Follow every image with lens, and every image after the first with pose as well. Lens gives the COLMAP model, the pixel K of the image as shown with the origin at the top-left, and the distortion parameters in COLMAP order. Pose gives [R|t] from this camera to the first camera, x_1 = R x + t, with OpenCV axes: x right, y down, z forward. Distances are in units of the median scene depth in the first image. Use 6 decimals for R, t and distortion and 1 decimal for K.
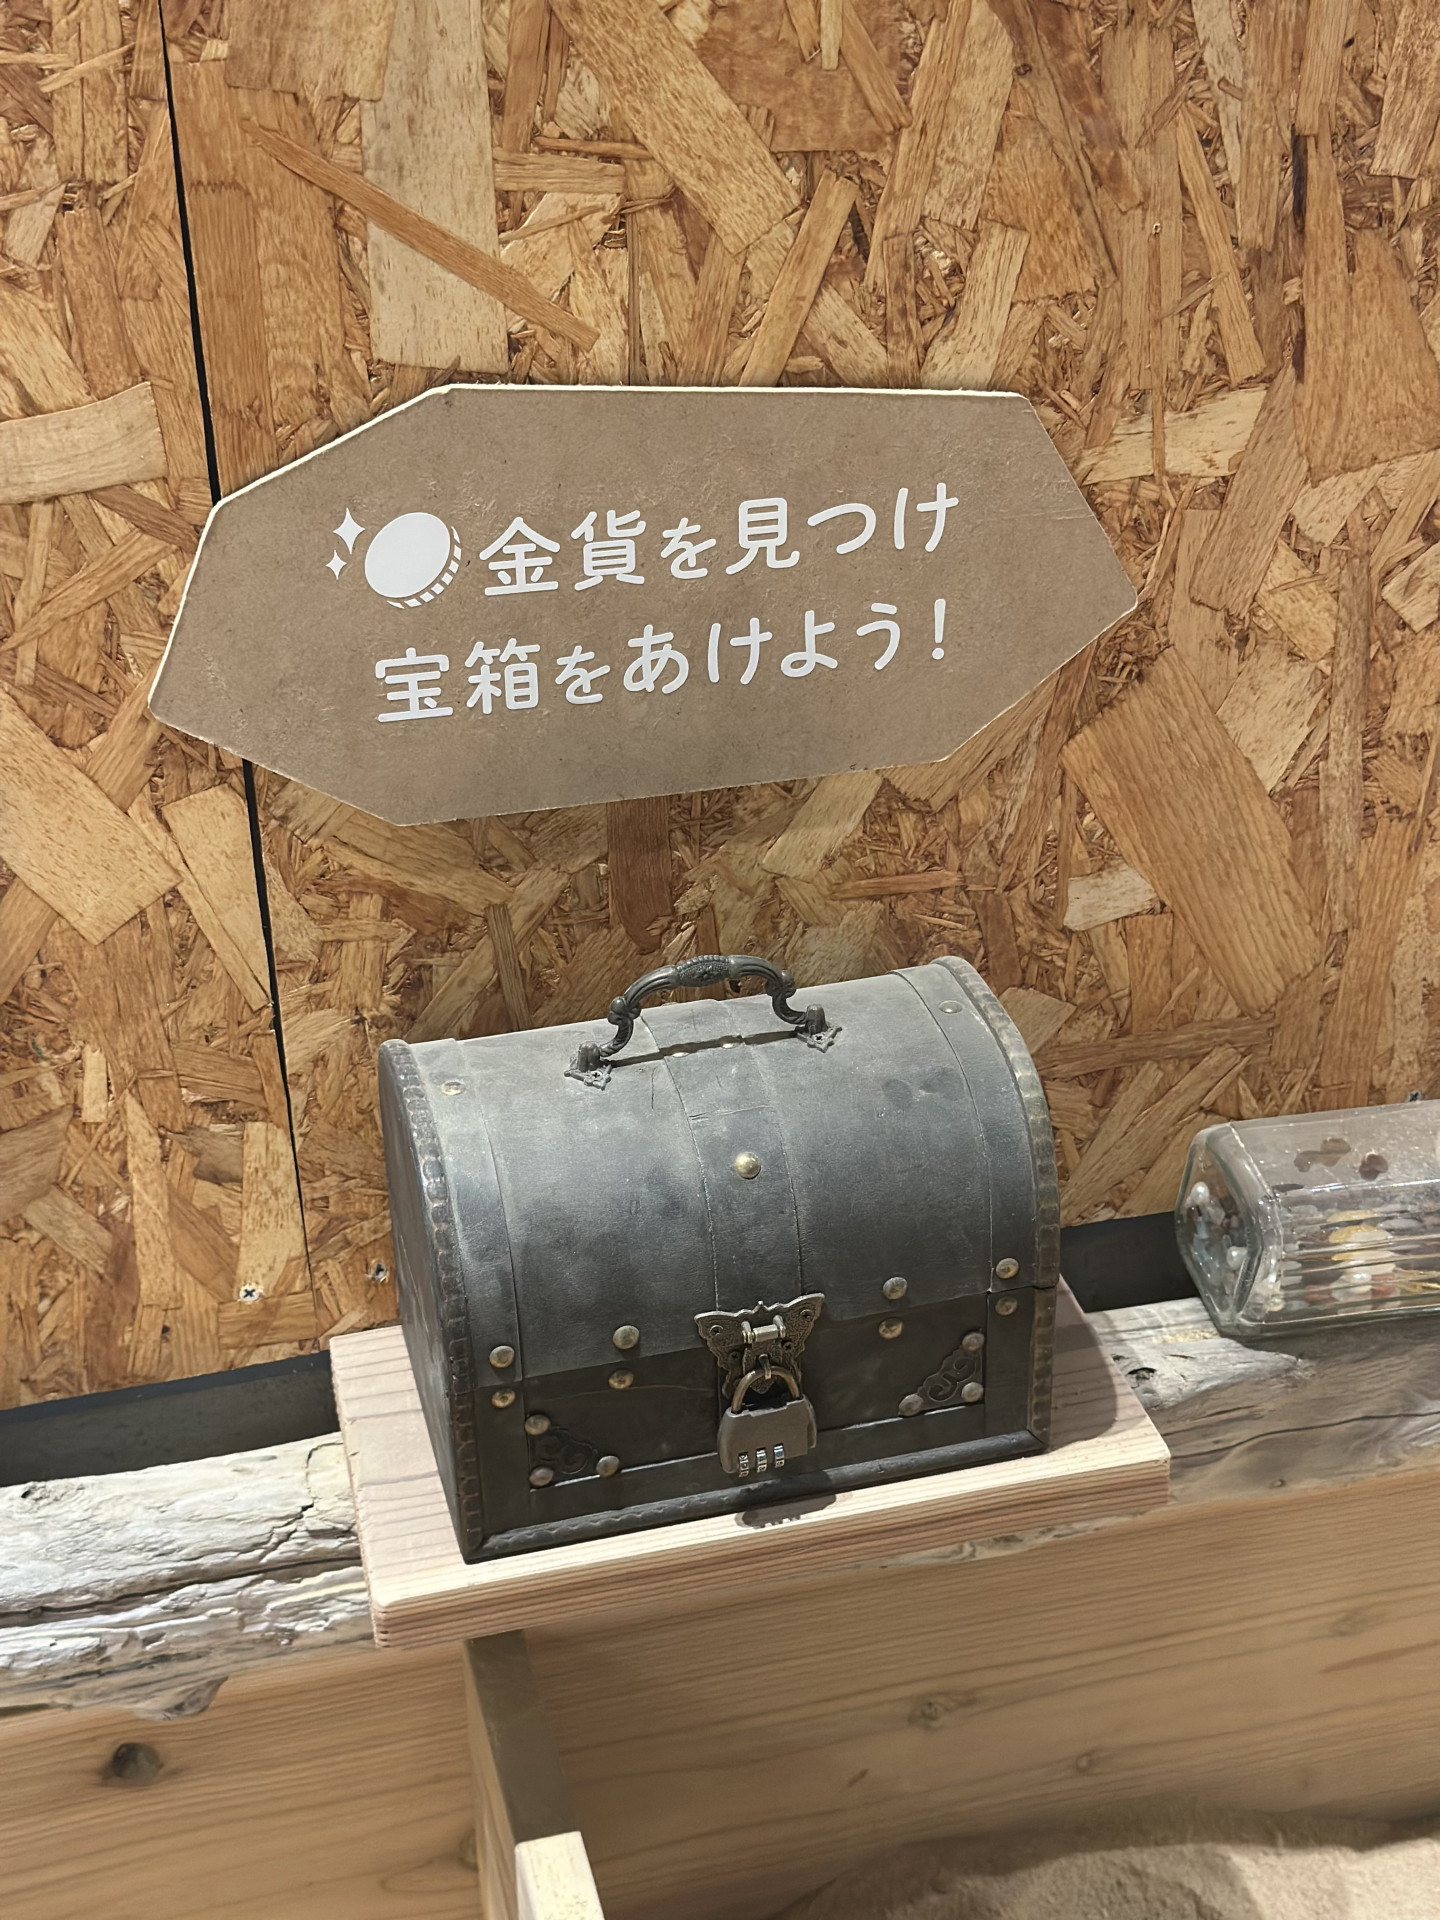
lens RADIAL K [[2706.8, 0, 720.0], [0, 2706.8, 960.0], [0, 0, 1]] dist [0.132688, -0.002597]
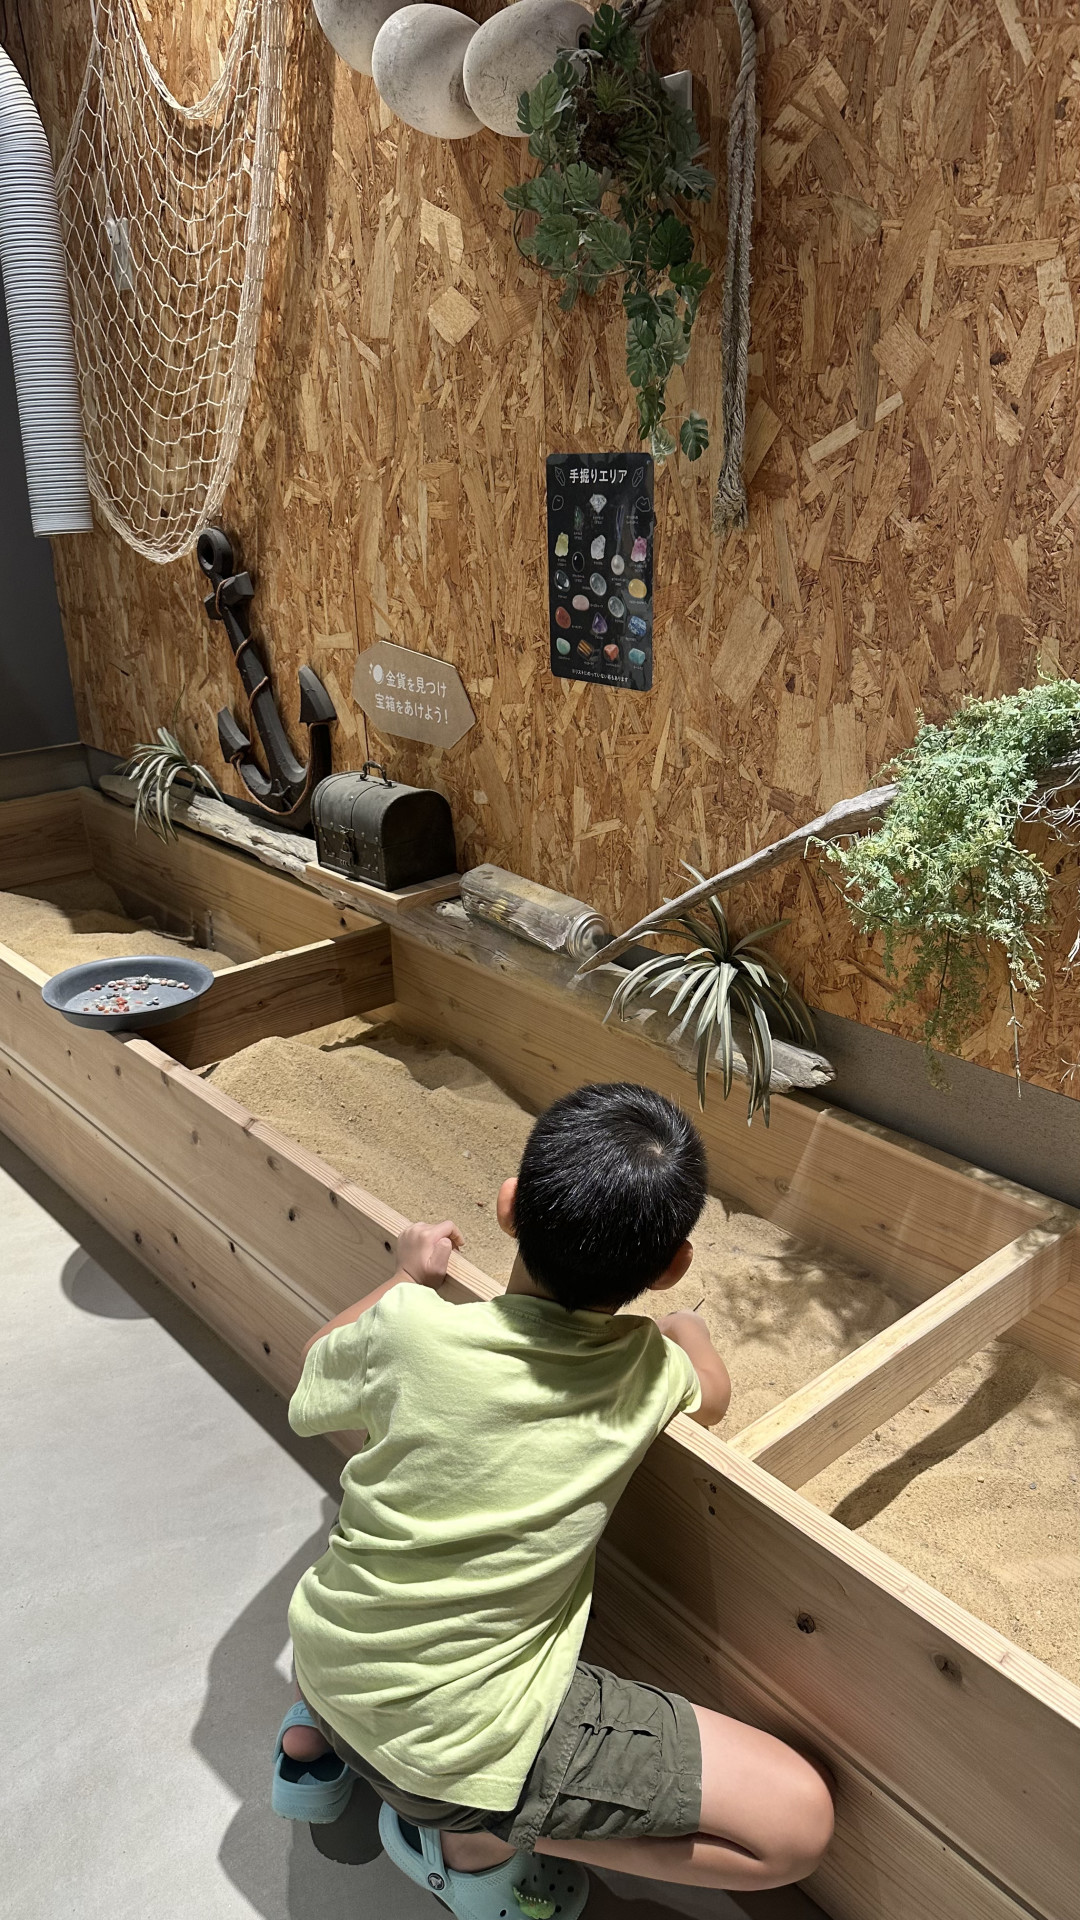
lens RADIAL K [[1358.8, 0, 540.0], [0, 1358.8, 960.0], [0, 0, 1]] dist [0.140713, -0.323366]
pose [[0.427366, 0.328886, -0.842136, 2.310666], [-0.410091, 0.900664, 0.143631, -0.155325], [0.805719, 0.283970, 0.519786, 0.063720]]
